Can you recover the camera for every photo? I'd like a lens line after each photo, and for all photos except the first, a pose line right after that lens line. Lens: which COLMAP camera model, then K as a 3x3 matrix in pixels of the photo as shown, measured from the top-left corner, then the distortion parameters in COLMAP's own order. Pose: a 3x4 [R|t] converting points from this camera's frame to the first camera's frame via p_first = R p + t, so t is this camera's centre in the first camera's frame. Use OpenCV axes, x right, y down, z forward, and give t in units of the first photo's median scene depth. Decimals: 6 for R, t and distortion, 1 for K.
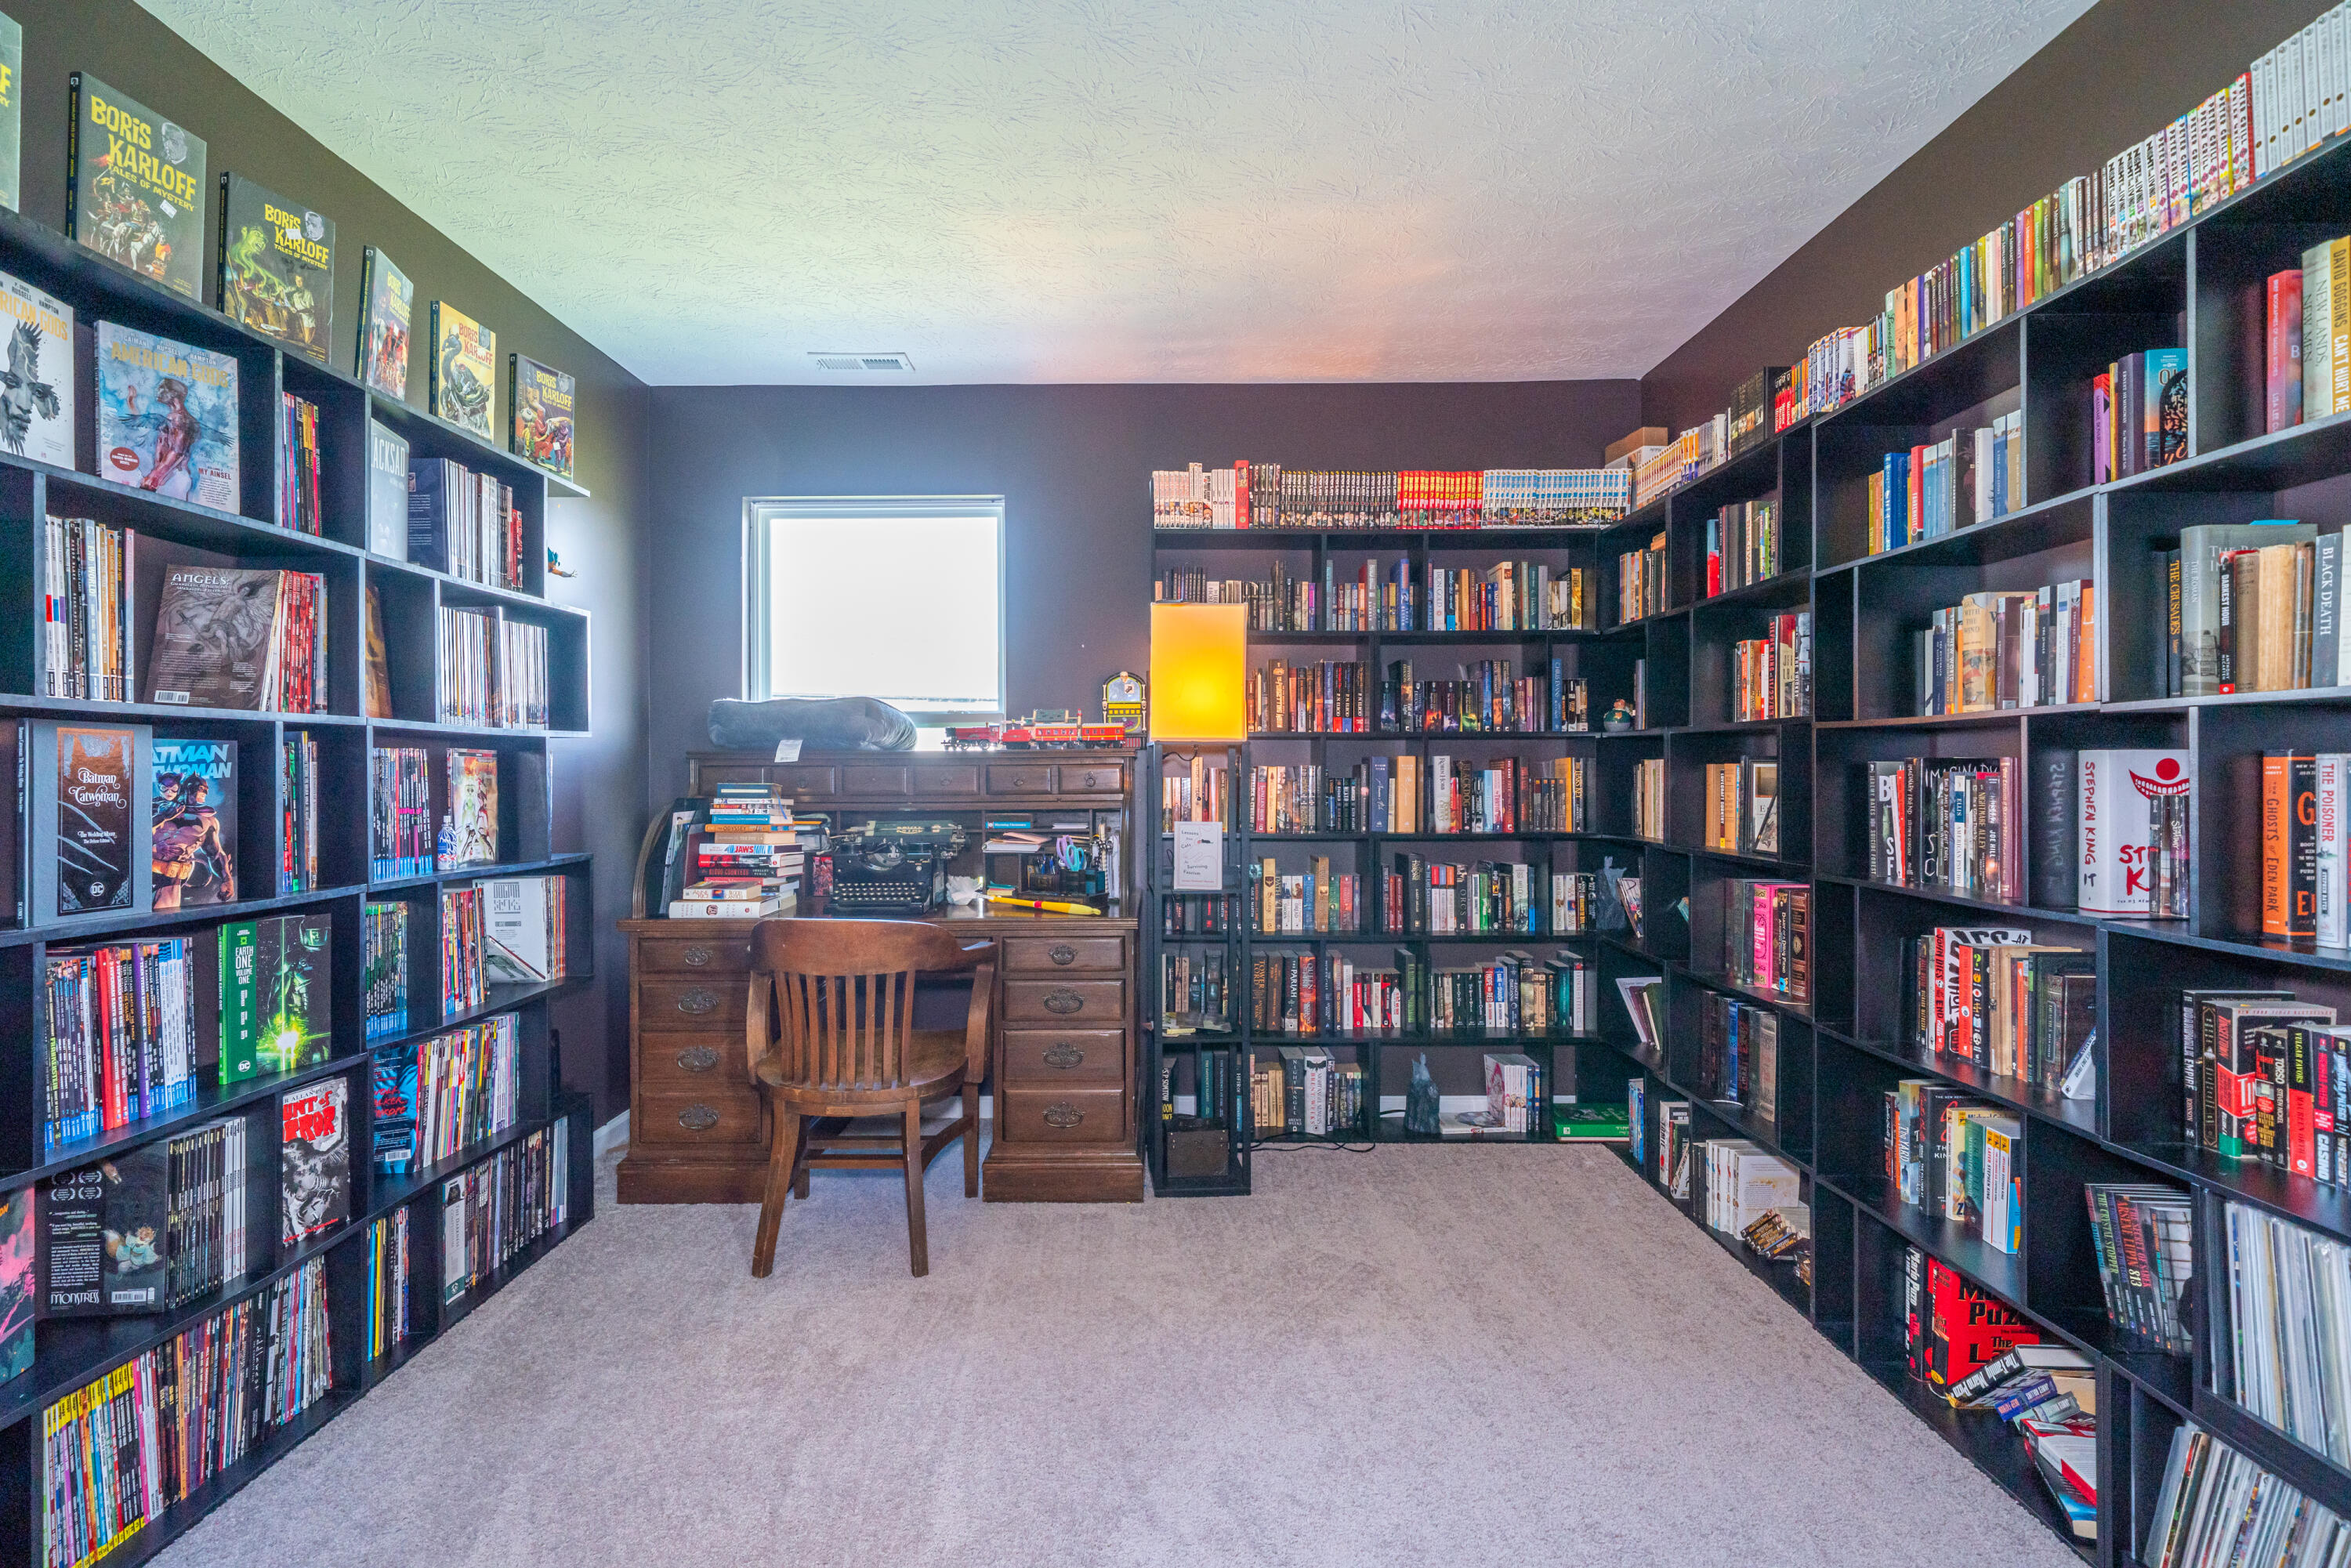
lens RADIAL K [[1082.0, 0, 1180.4], [0, 1082.0, 772.8], [0, 0, 1]] dist [0.003736, -0.000349]
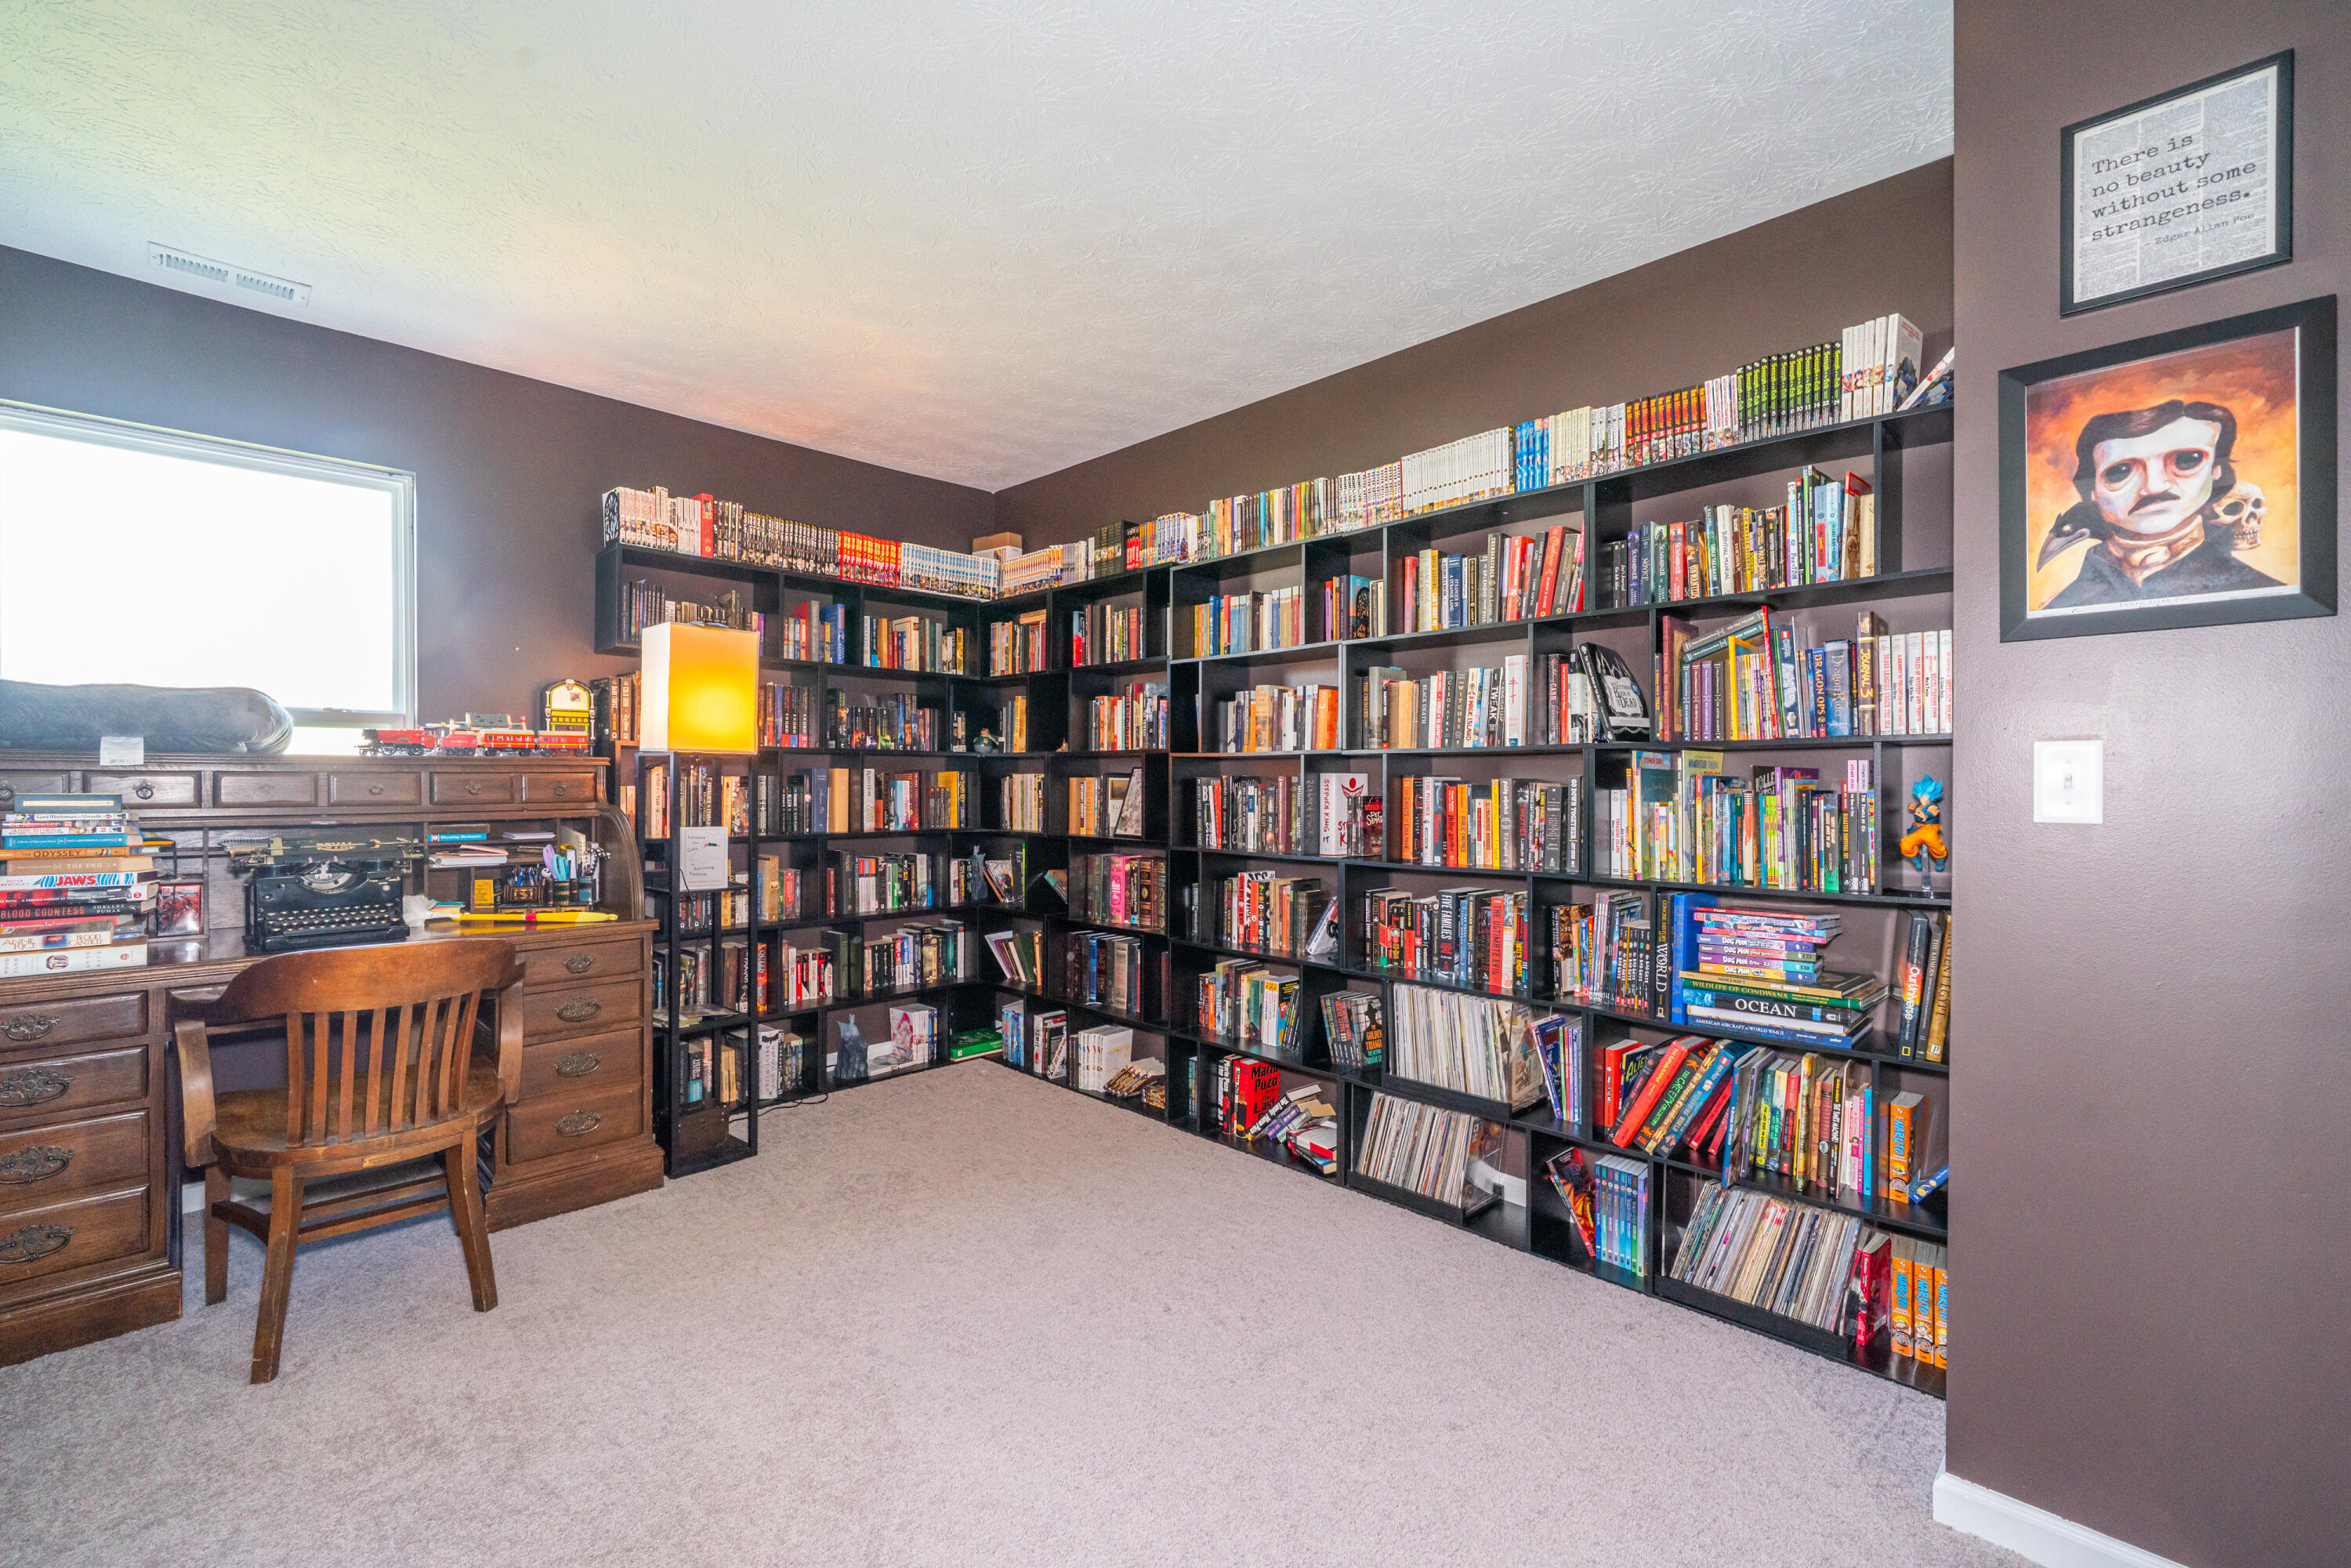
lens RADIAL K [[943.4, 0, 1187.6], [0, 943.4, 786.1], [0, 0, 1]] dist [0.003464, 0.000072]
pose [[0.709109, 0.001316, 0.705098, -0.317562], [-0.004423, 0.999987, 0.002582, -0.000361], [-0.705085, -0.004950, 0.709105, -0.016360]]
